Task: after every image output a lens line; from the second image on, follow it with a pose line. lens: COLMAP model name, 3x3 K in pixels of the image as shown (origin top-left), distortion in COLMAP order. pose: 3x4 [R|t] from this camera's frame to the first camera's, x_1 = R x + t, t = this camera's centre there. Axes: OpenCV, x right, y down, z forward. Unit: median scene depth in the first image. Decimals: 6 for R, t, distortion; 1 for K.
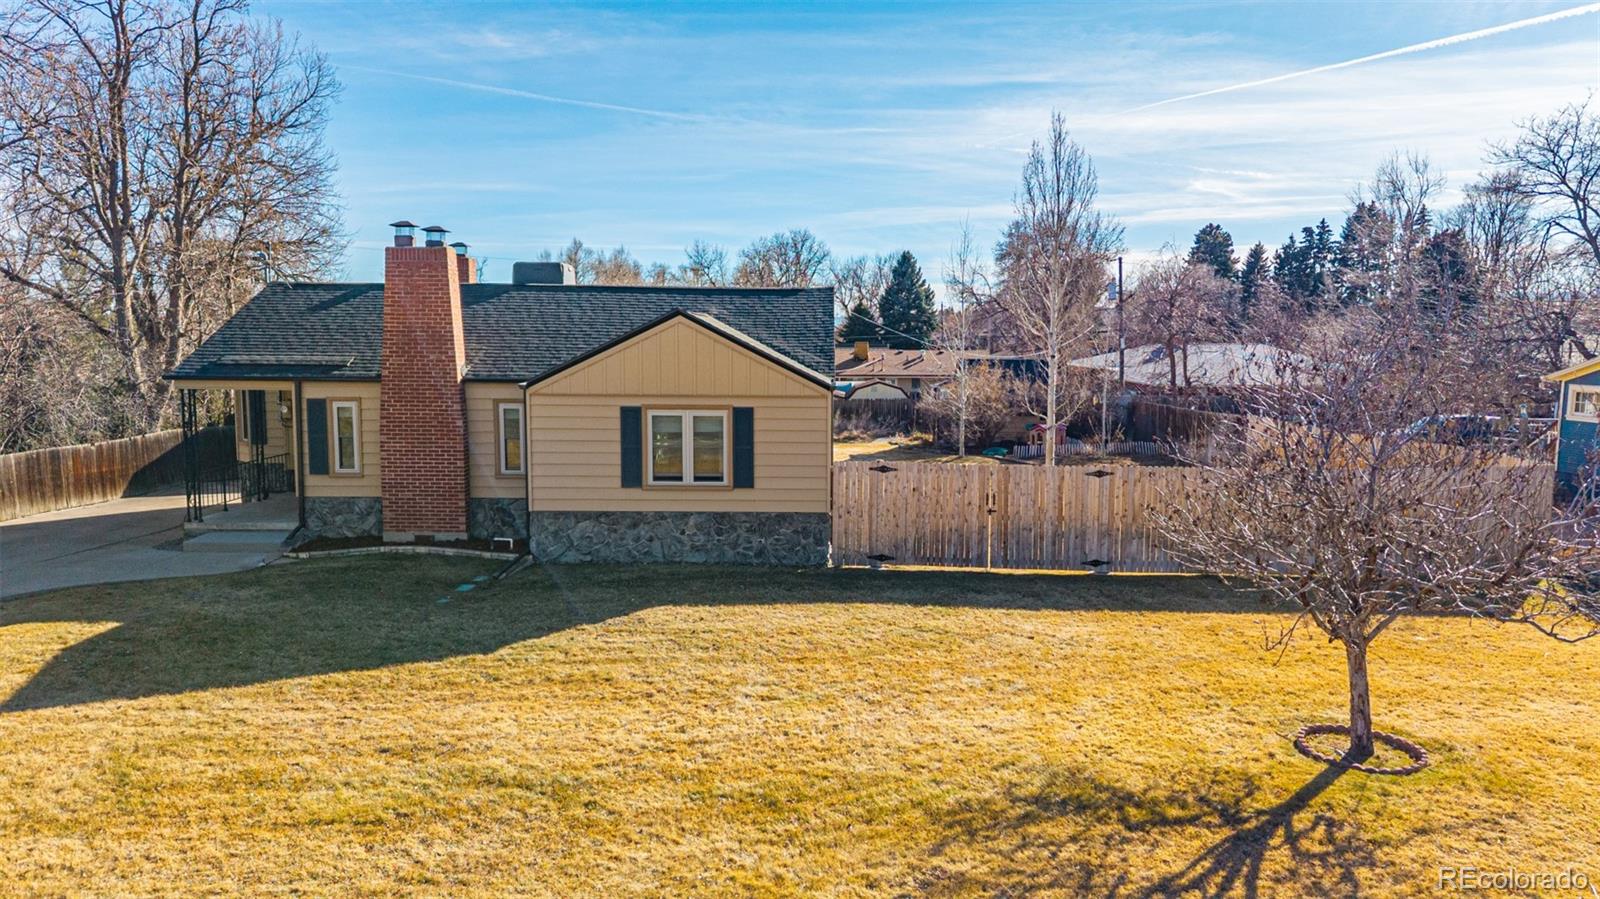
lens RADIAL K [[1068.0, 0, 800.3], [0, 1068.0, 442.8], [0, 0, 1]] dist [0.027247, -0.032153]
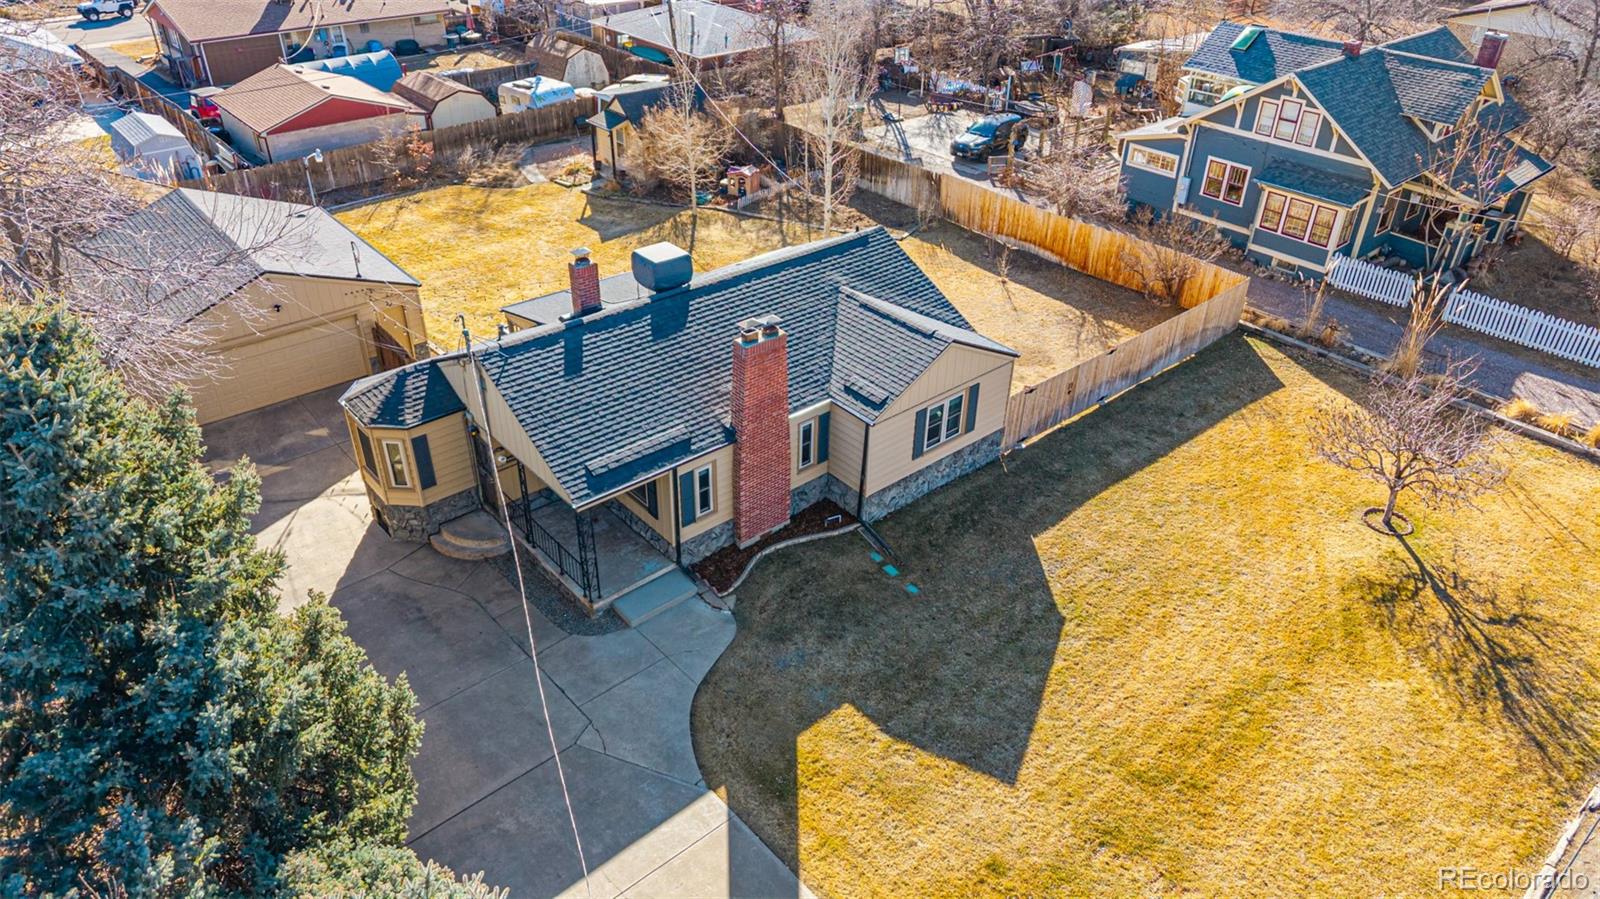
lens RADIAL K [[1068.0, 0, 784.6], [0, 1068.0, 455.9], [0, 0, 1]] dist [0.027247, -0.032153]
pose [[0.758340, -0.353653, 0.547585, -1.083991], [0.070851, 0.879777, 0.470076, -0.652592], [-0.647997, -0.317680, 0.692227, 0.113623]]
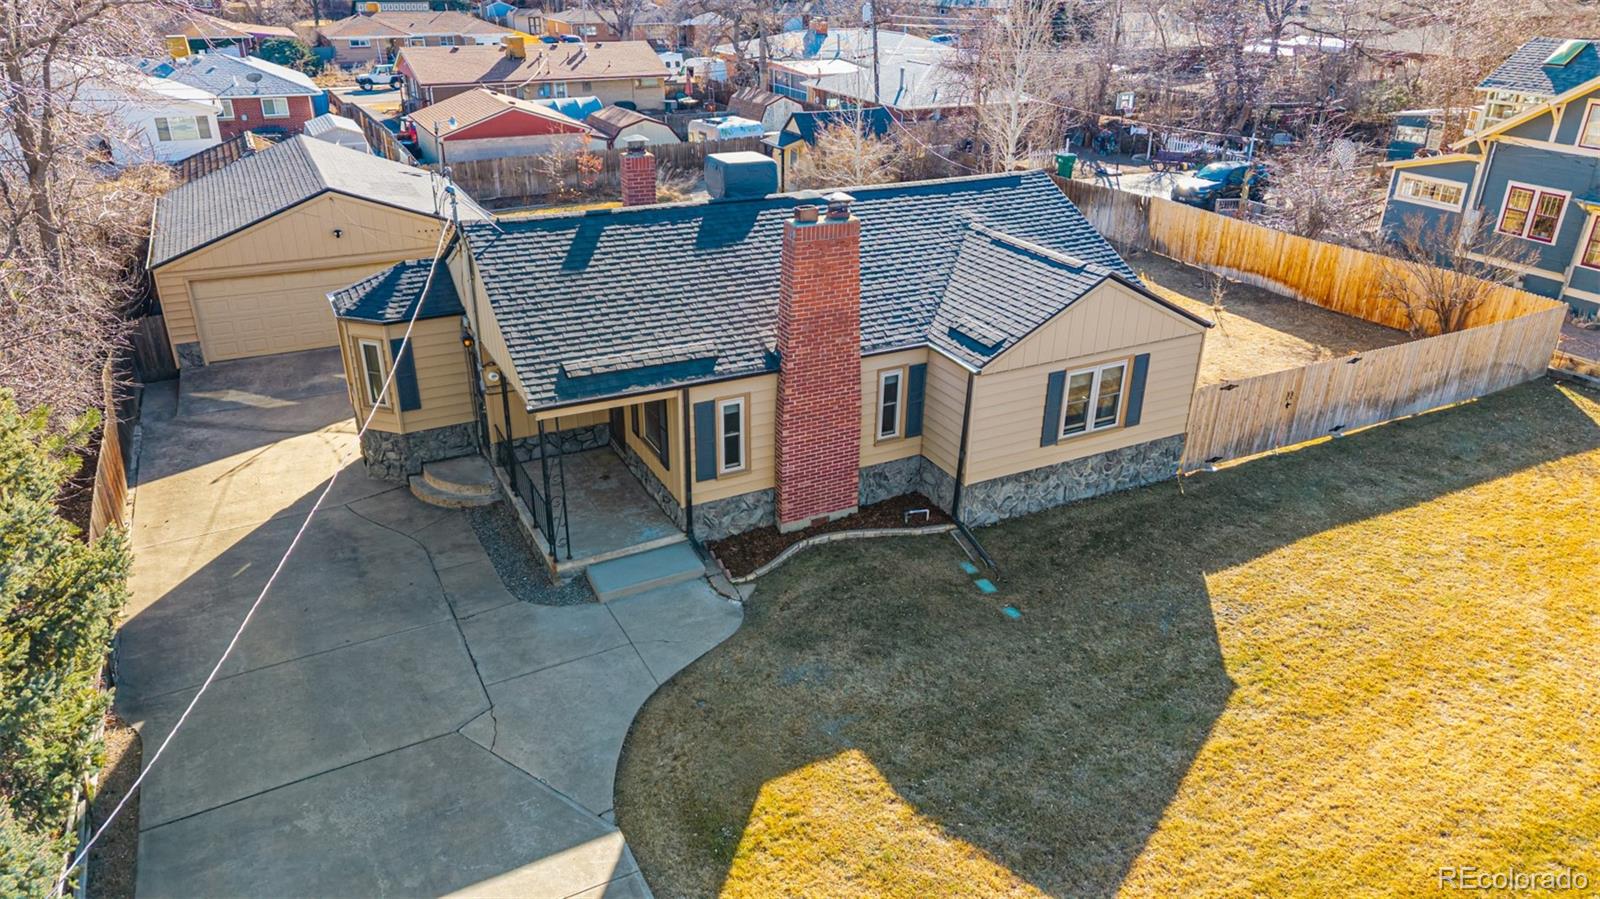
lens RADIAL K [[1068.0, 0, 783.2], [0, 1068.0, 453.0], [0, 0, 1]] dist [0.027247, -0.032153]
pose [[0.887771, -0.195449, 0.416729, -0.818010], [0.048043, 0.939771, 0.338412, -0.313653], [-0.457772, -0.280412, 0.843691, 0.237627]]
